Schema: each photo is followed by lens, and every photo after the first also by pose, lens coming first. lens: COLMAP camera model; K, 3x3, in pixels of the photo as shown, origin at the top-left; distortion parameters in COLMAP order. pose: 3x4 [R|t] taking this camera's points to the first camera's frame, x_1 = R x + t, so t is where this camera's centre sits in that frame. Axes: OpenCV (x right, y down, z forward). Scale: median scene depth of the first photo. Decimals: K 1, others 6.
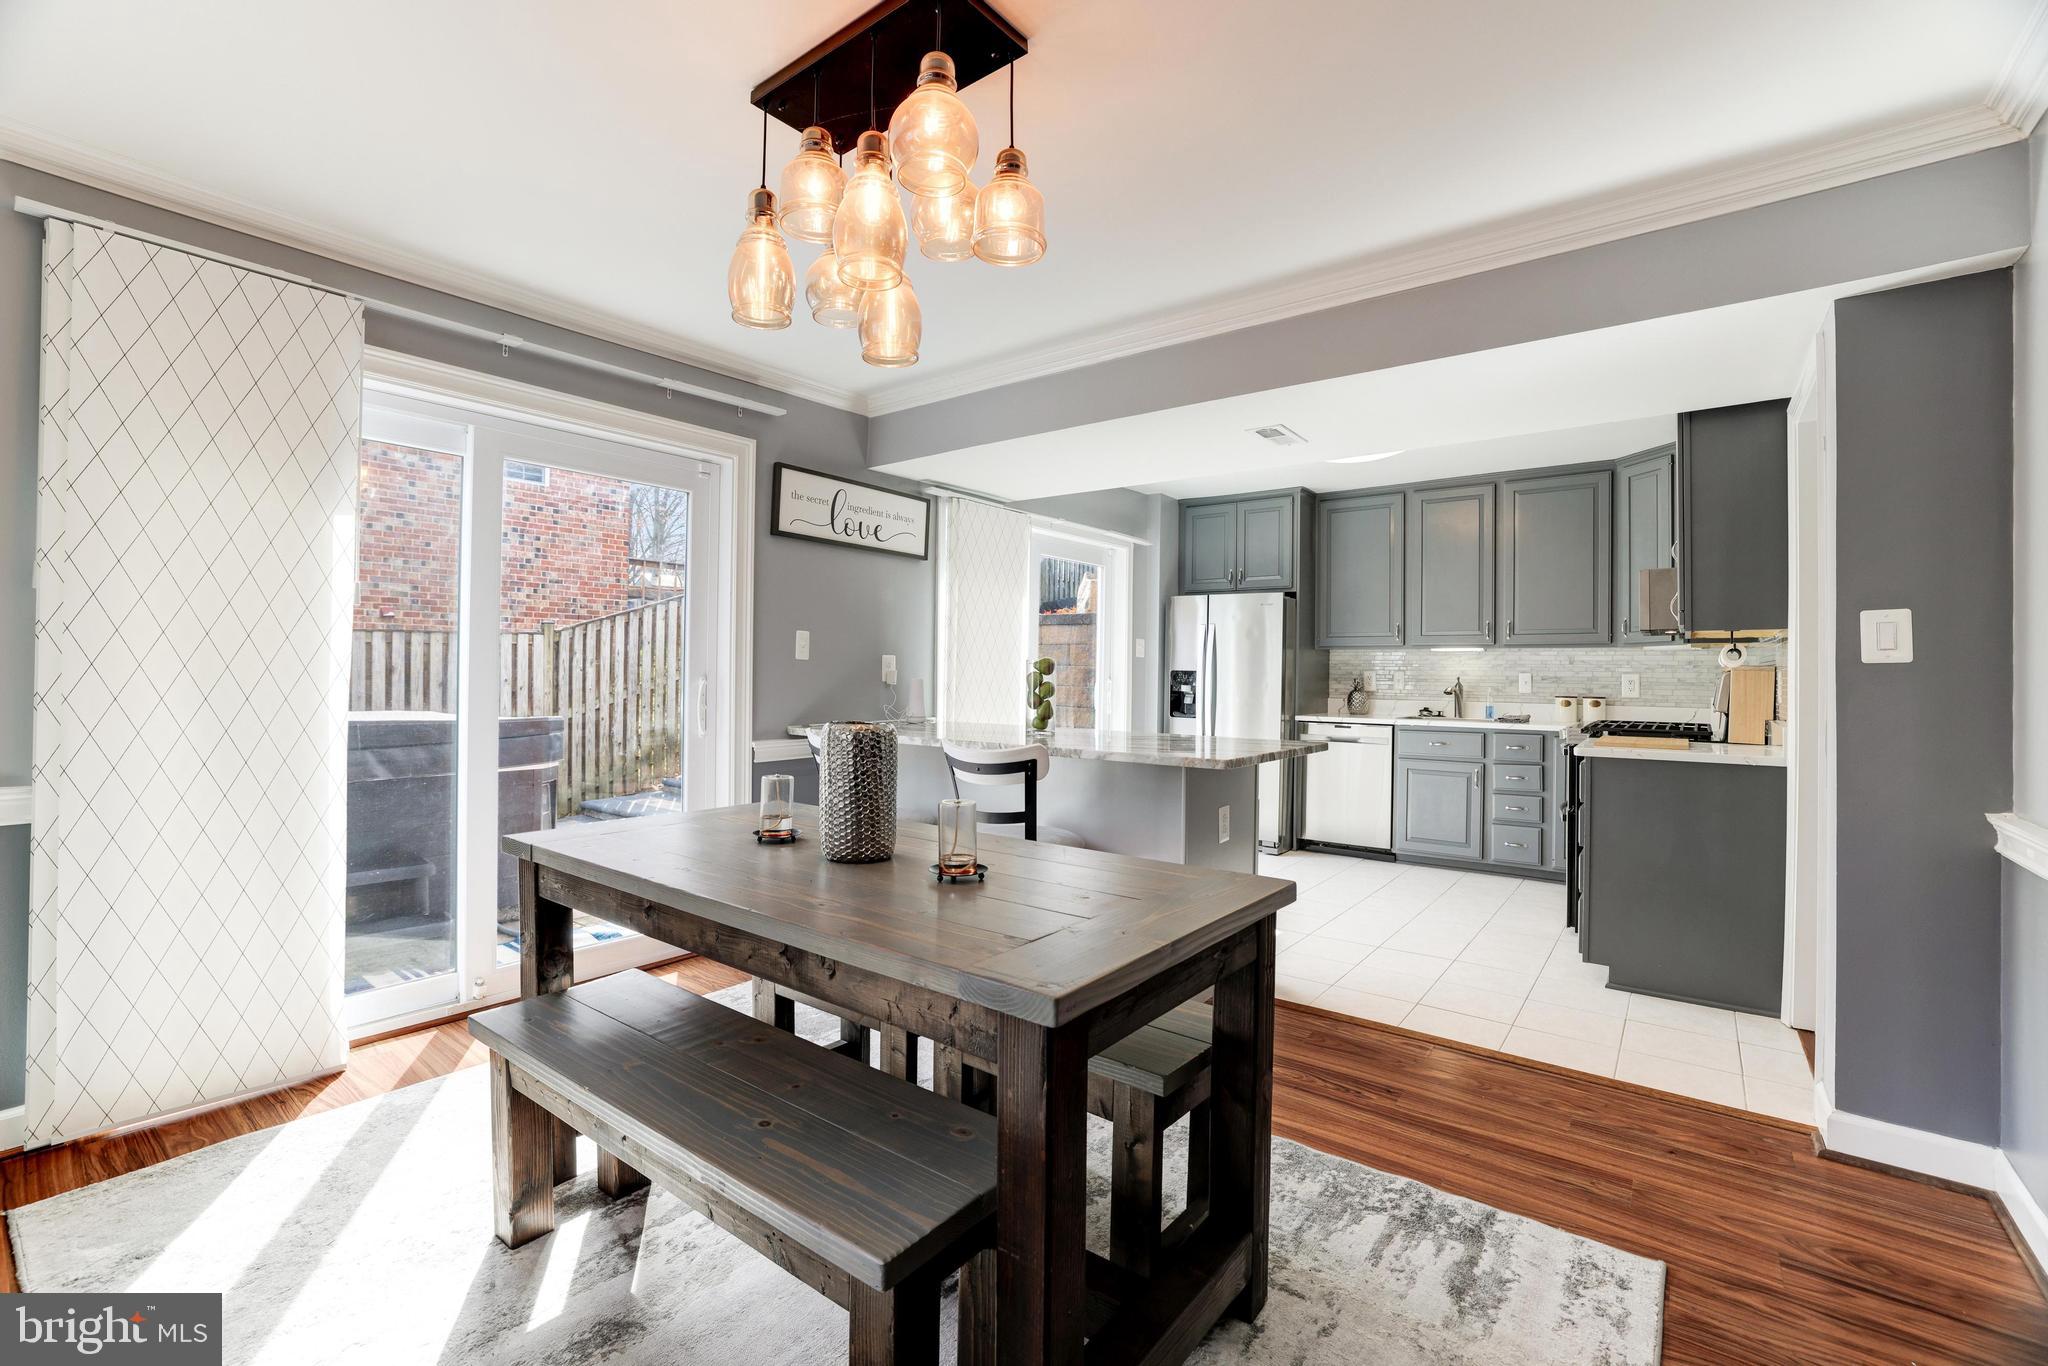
lens RADIAL K [[886.9, 0, 1011.2], [0, 886.9, 667.9], [0, 0, 1]] dist [-0.048199, 0.015438]
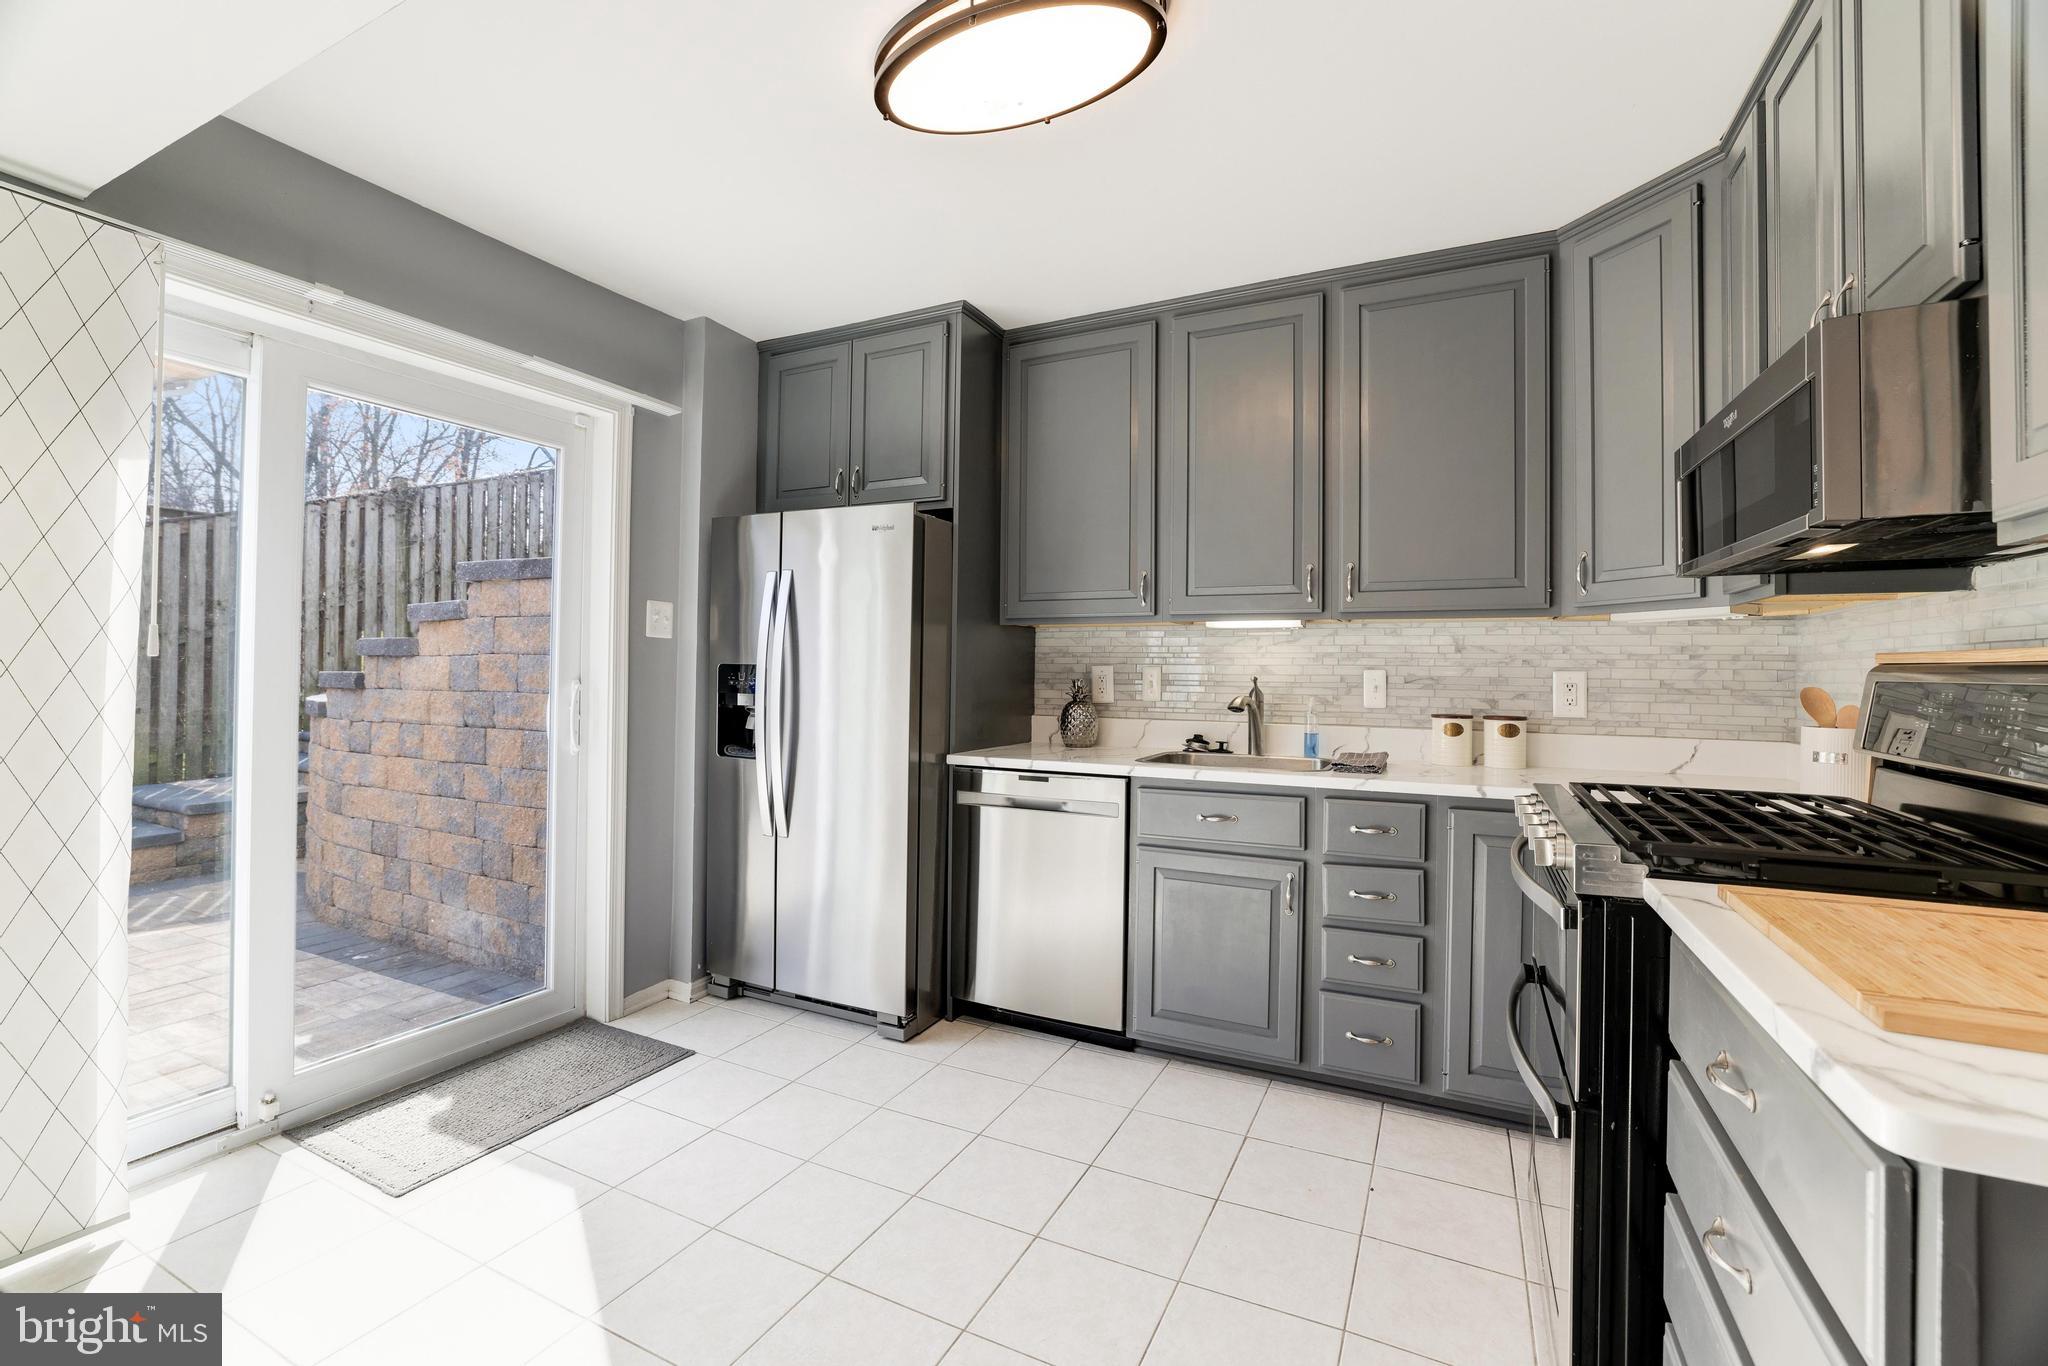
lens RADIAL K [[886.9, 0, 1016.3], [0, 886.9, 668.9], [0, 0, 1]] dist [-0.048199, 0.015438]
pose [[0.979280, 0.000771, 0.202512, 0.295507], [-0.001373, 0.999995, 0.002832, 0.004568], [-0.202508, -0.003051, 0.979276, 0.573828]]
